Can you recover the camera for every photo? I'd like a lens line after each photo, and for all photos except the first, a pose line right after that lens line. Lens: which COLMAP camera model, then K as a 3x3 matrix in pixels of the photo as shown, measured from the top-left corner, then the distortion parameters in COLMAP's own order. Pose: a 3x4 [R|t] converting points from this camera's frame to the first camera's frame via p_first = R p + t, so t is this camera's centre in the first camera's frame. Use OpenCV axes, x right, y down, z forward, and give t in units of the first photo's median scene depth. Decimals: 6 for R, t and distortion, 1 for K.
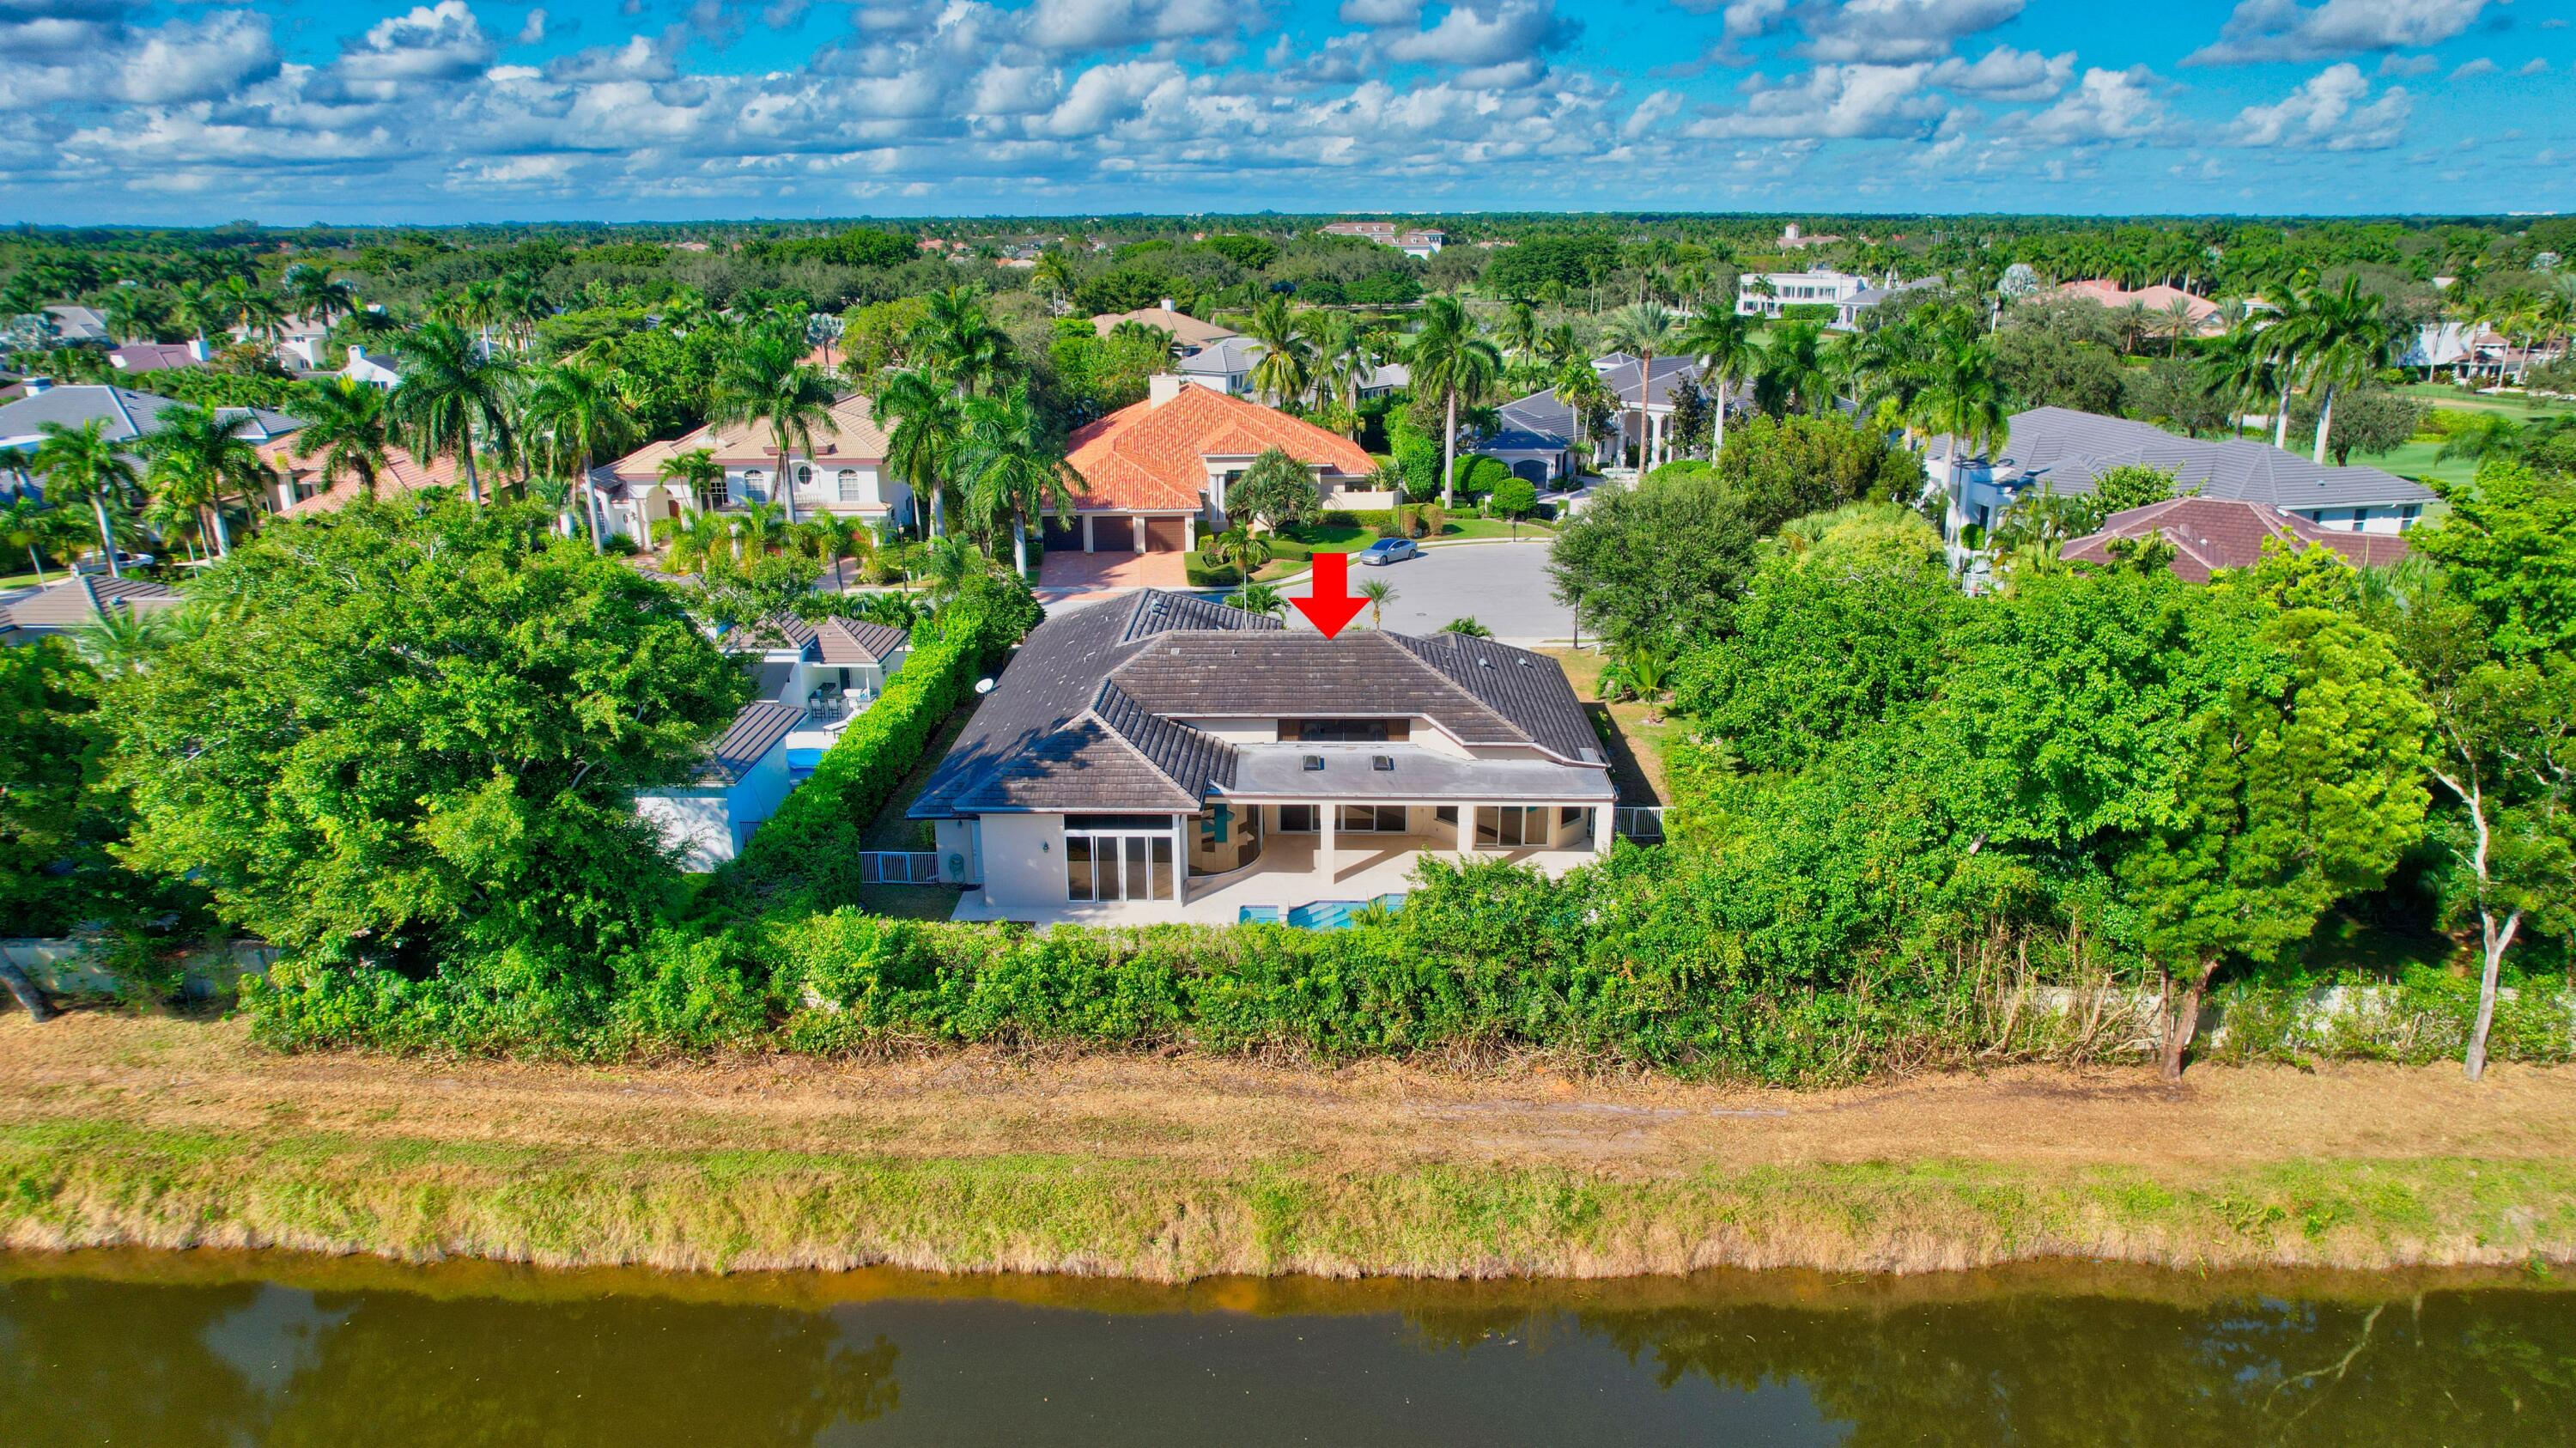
lens RADIAL K [[1653.2, 0, 1281.8], [0, 1653.2, 717.3], [0, 0, 1]] dist [-0.084237, 0.076755]
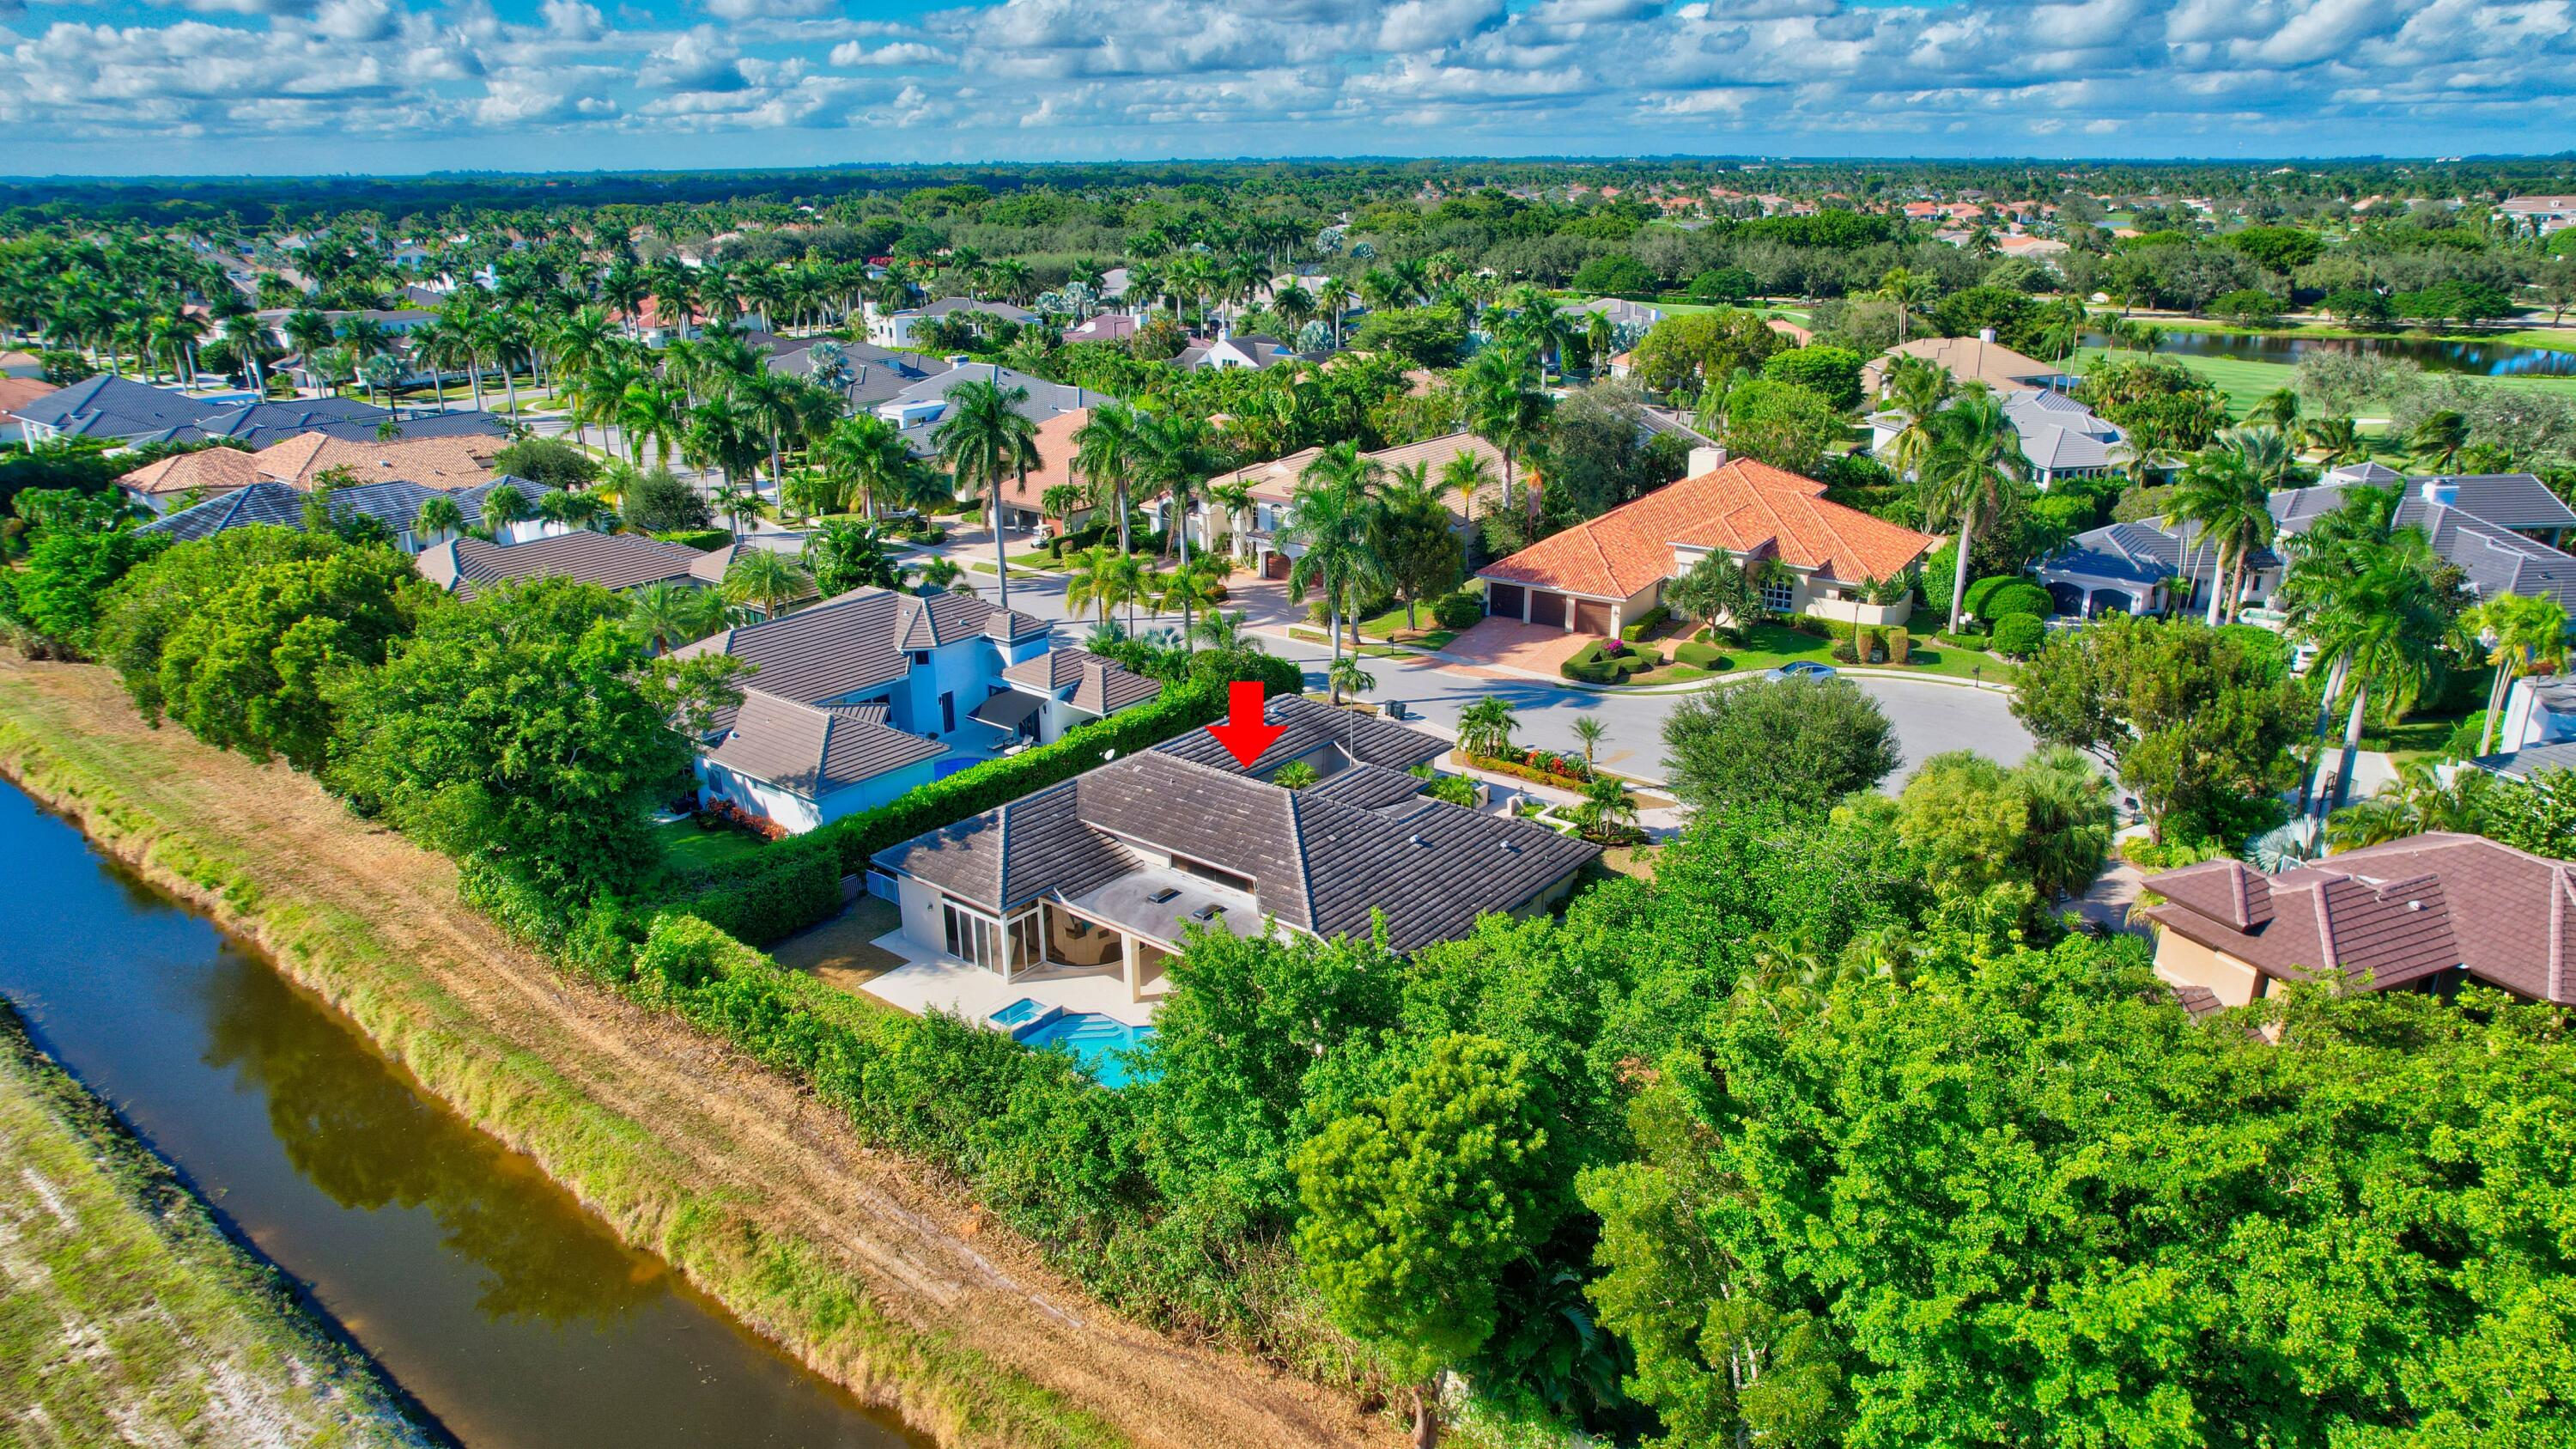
lens RADIAL K [[1665.7, 0, 1278.2], [0, 1665.7, 689.0], [0, 0, 1]] dist [-0.090473, 0.075503]
pose [[0.789834, 0.188374, -0.583675, 0.923668], [-0.176733, 0.981202, 0.077514, -0.273662], [0.587305, 0.041932, 0.808279, 0.154667]]
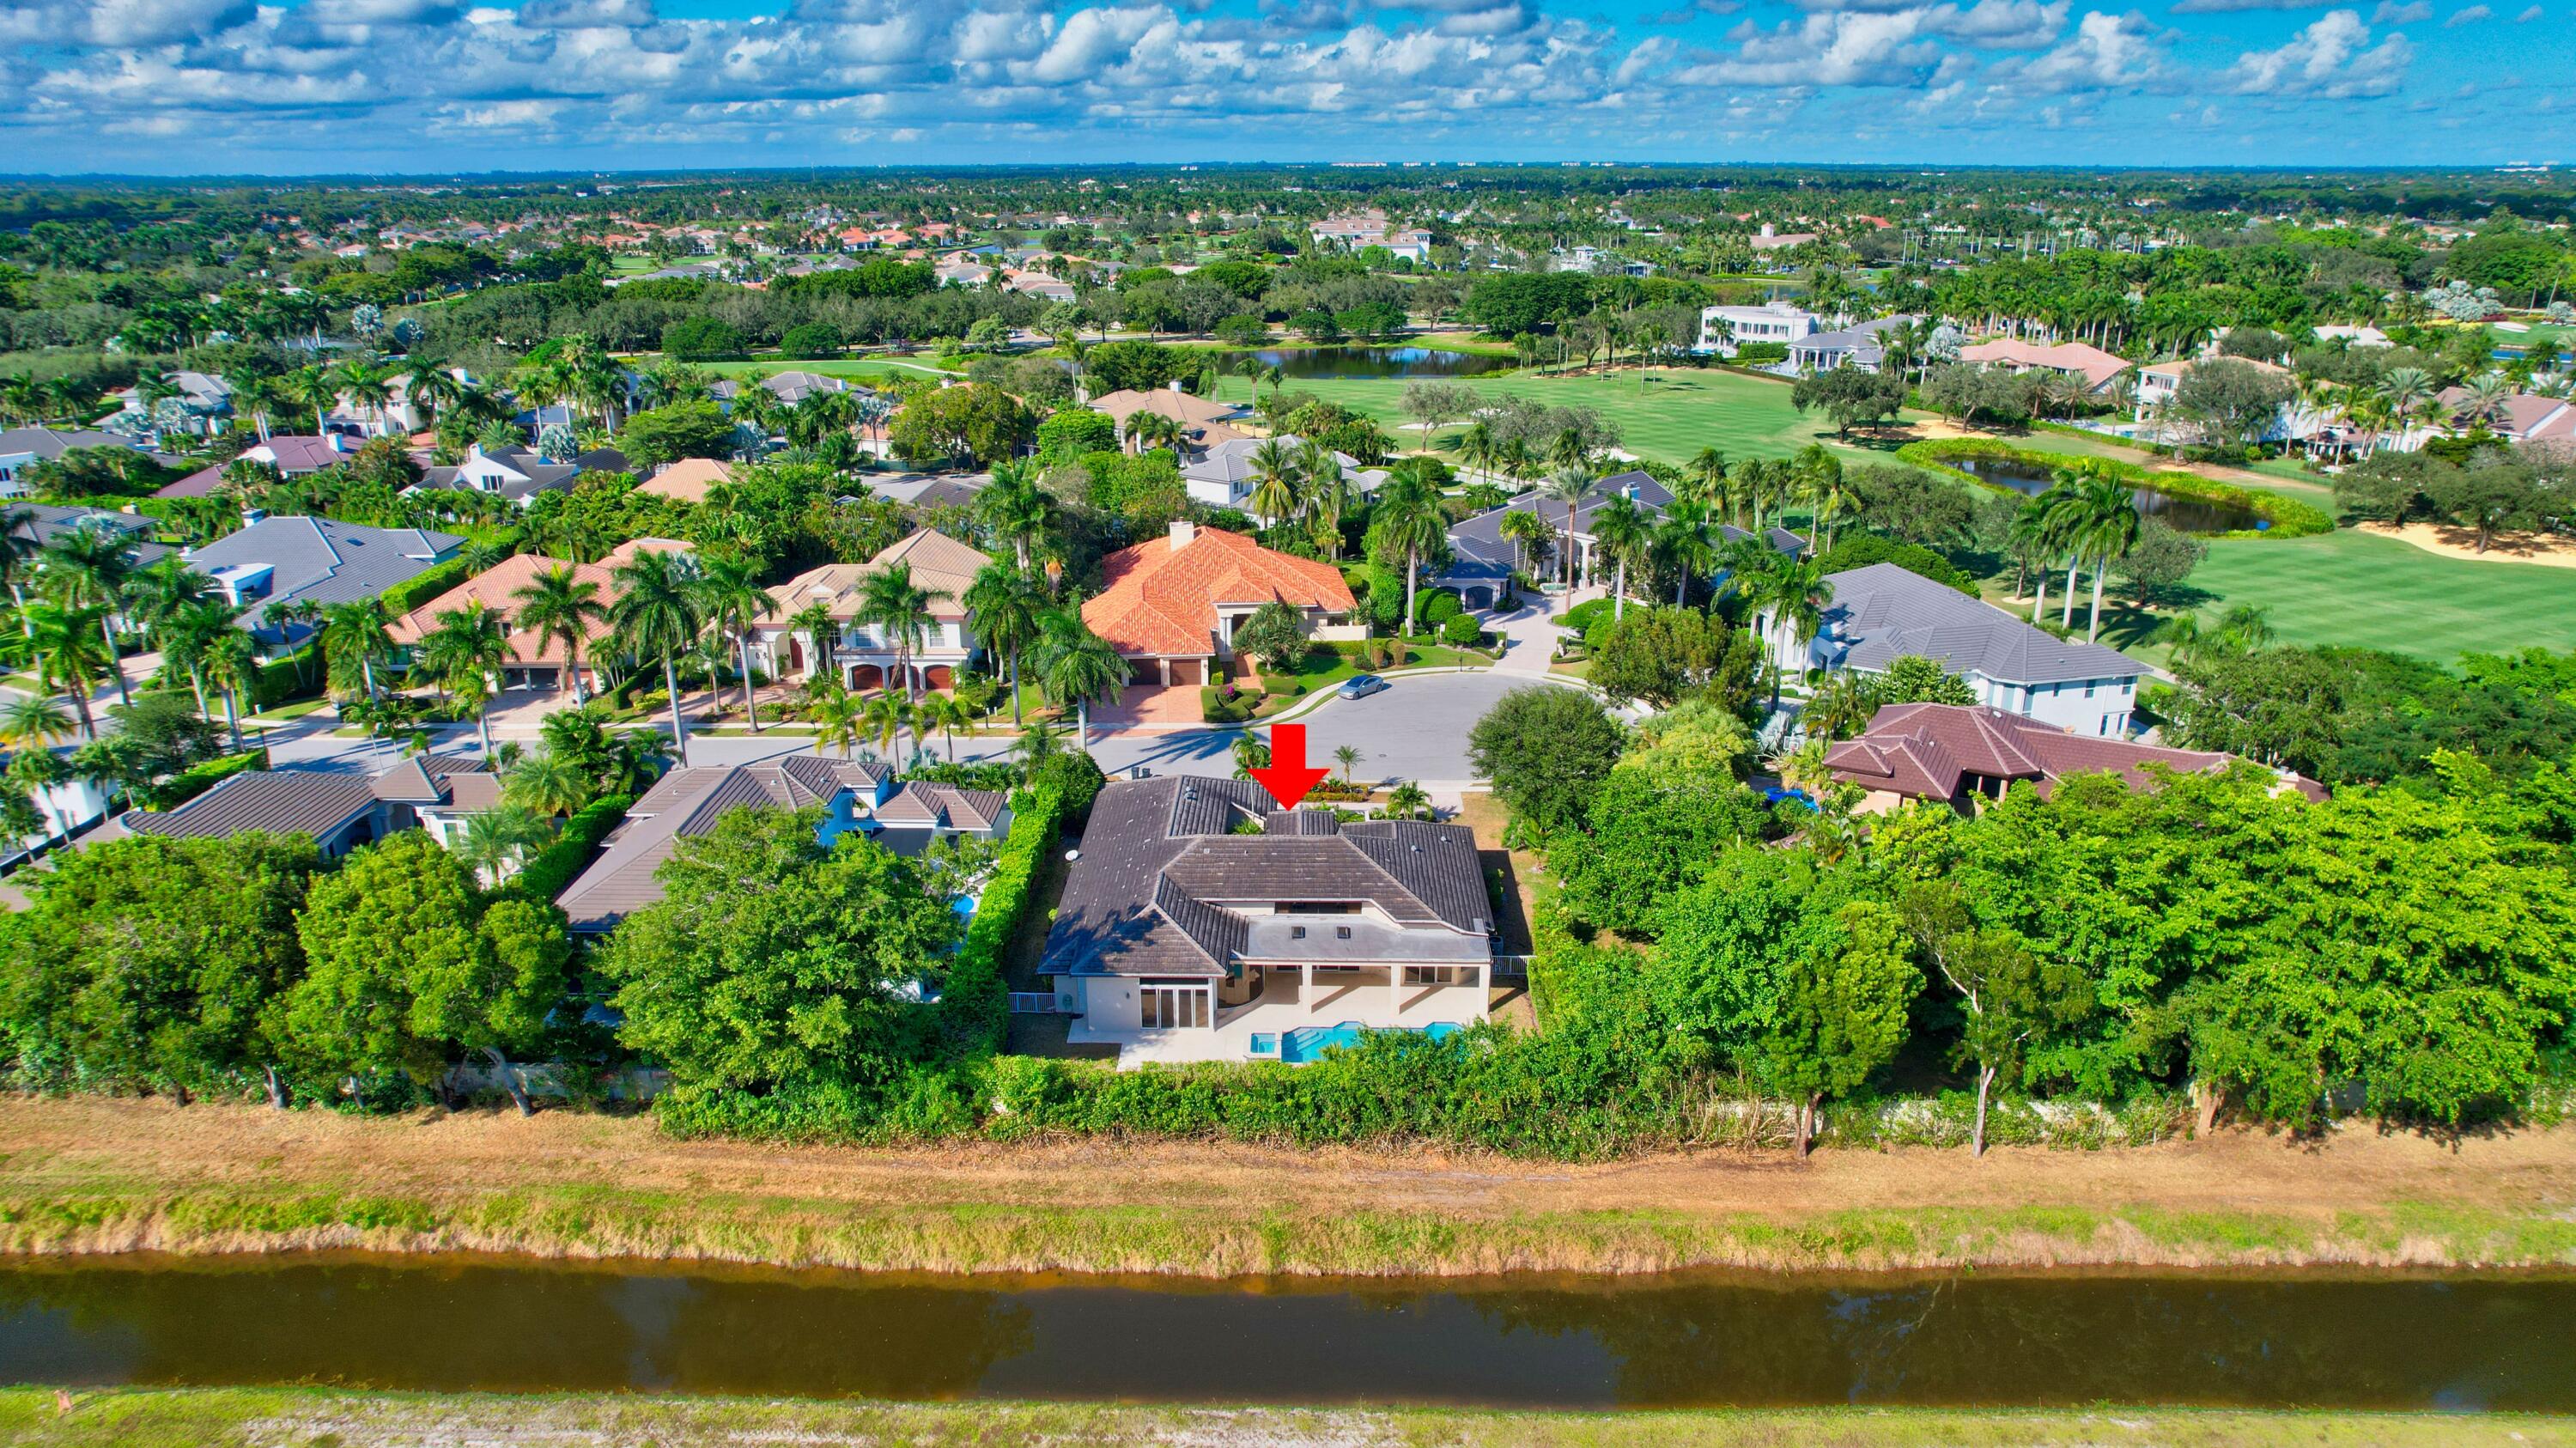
lens RADIAL K [[1653.2, 0, 1281.8], [0, 1653.2, 717.3], [0, 0, 1]] dist [-0.084237, 0.076755]
pose [[0.999978, 0.001316, 0.006504, -0.007580], [-0.001521, 0.999497, 0.031679, -0.283104], [-0.006459, -0.031688, 0.999477, -0.674835]]
